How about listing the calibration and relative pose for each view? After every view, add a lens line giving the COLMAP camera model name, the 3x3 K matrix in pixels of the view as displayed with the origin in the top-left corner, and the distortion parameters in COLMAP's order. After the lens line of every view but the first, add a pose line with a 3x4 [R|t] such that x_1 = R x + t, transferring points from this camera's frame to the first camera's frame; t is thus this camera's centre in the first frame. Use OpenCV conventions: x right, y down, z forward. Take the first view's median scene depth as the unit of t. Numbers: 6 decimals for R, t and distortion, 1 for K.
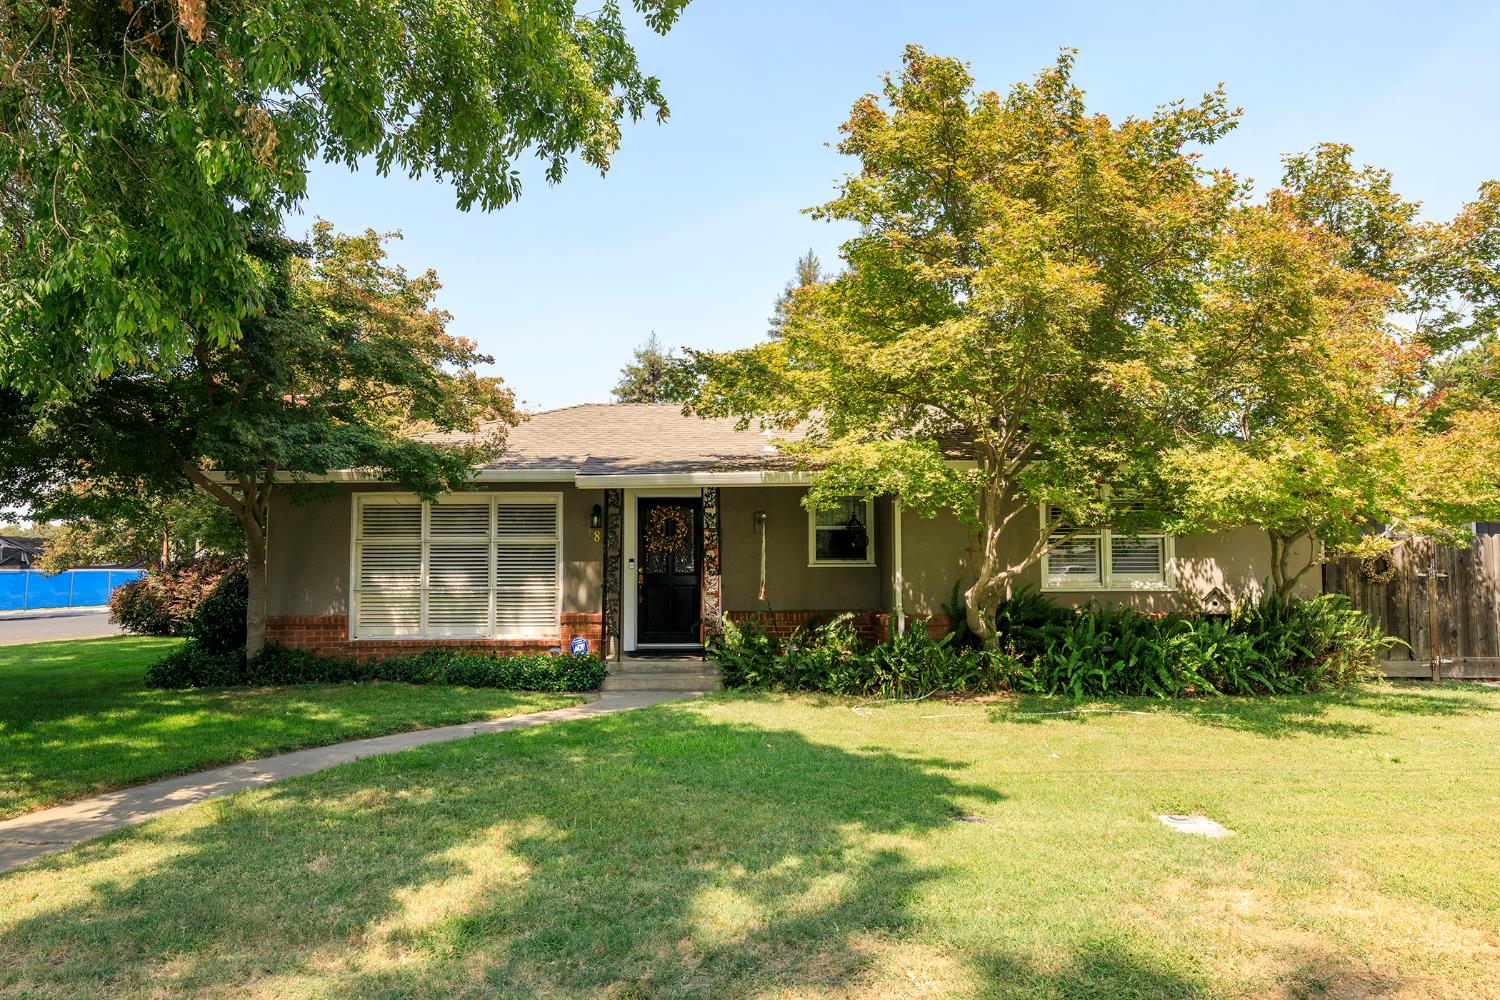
lens RADIAL K [[1036.4, 0, 750.0], [0, 1036.4, 500.0], [0, 0, 1]] dist [0.000308, -0.000003]
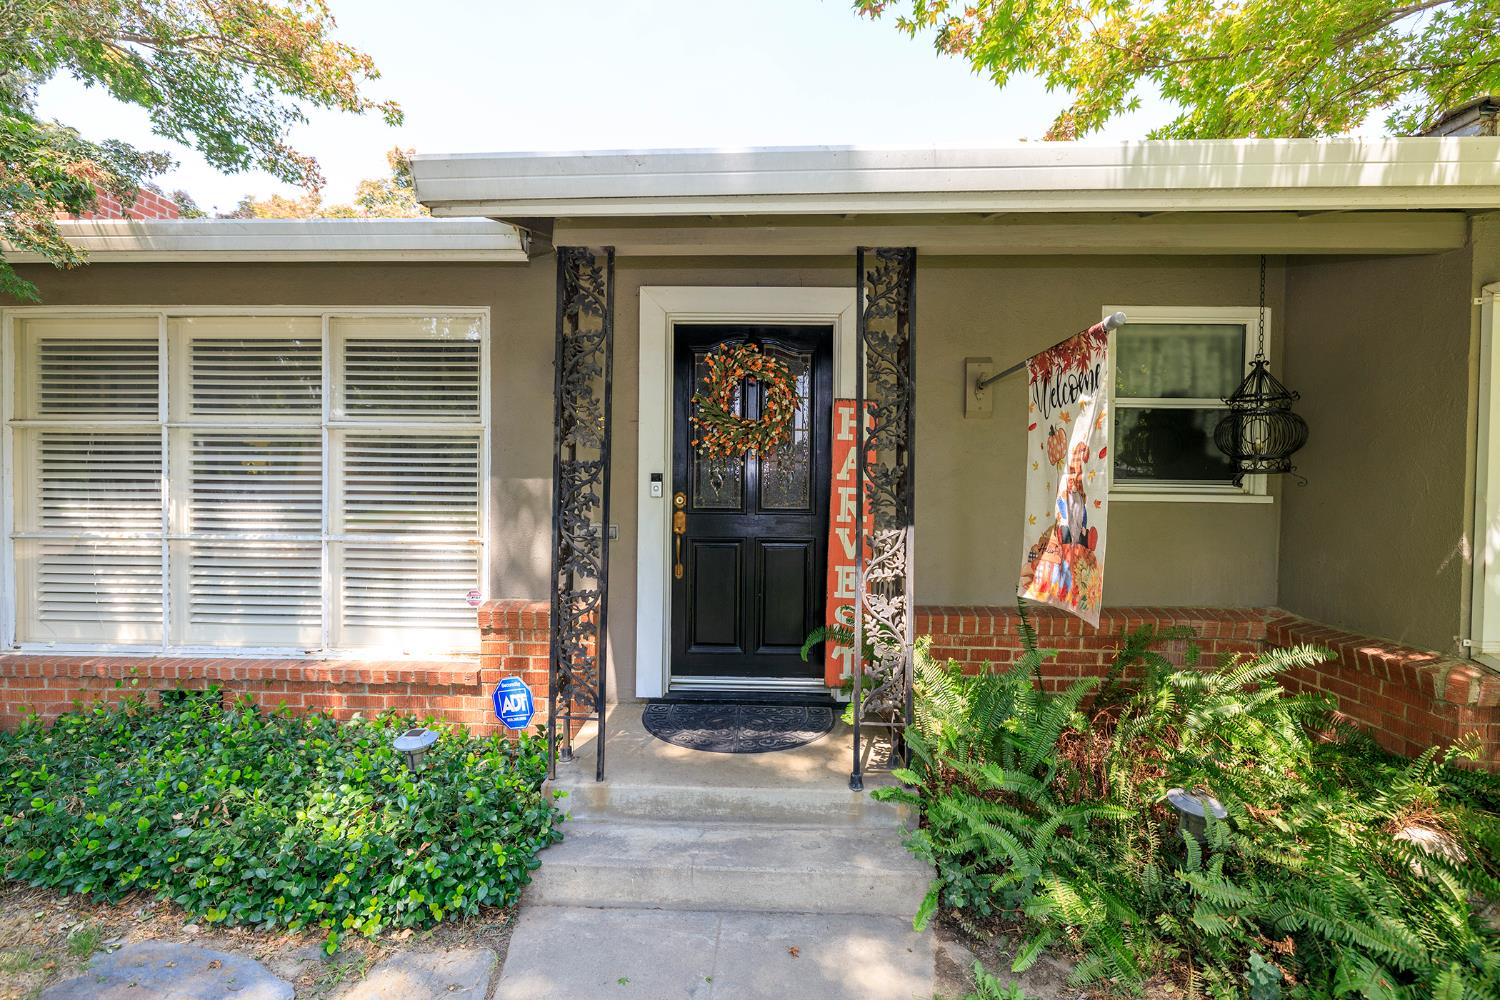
lens RADIAL K [[700.9, 0, 750.0], [0, 700.9, 500.0], [0, 0, 1]] dist [0.000515, 0.000039]
pose [[0.997942, 0.013623, -0.062666, -0.060995], [-0.007853, 0.995781, 0.091420, 0.041914], [0.063647, -0.090740, 0.993839, 0.731255]]
